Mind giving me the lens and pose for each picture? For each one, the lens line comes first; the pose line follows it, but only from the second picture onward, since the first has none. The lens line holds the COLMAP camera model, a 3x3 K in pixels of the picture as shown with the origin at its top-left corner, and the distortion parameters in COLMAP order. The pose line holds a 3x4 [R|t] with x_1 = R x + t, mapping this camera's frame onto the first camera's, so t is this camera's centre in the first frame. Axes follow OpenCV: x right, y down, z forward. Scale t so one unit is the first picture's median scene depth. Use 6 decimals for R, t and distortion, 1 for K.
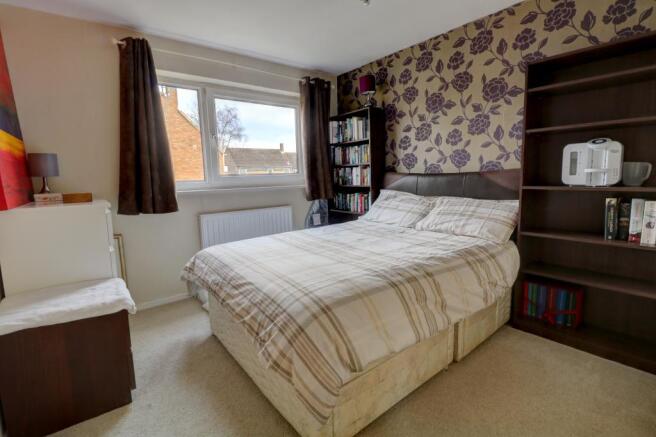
lens RADIAL K [[275.3, 0, 328.0], [0, 275.3, 218.5], [0, 0, 1]] dist [-0.035774, 0.000394]
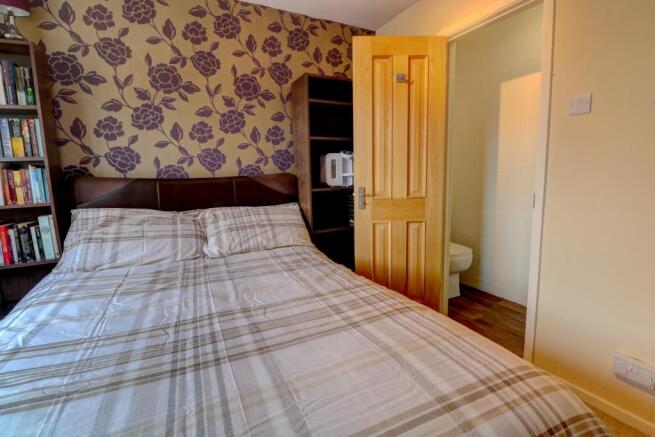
lens RADIAL K [[335.8, 0, 327.5], [0, 335.8, 218.5], [0, 0, 1]] dist [0.000768, -0.019245]
pose [[0.188654, -0.105857, 0.976322, -0.427233], [0.167697, 0.983044, 0.074182, -0.067794], [-0.967619, 0.149732, 0.203207, 0.497884]]
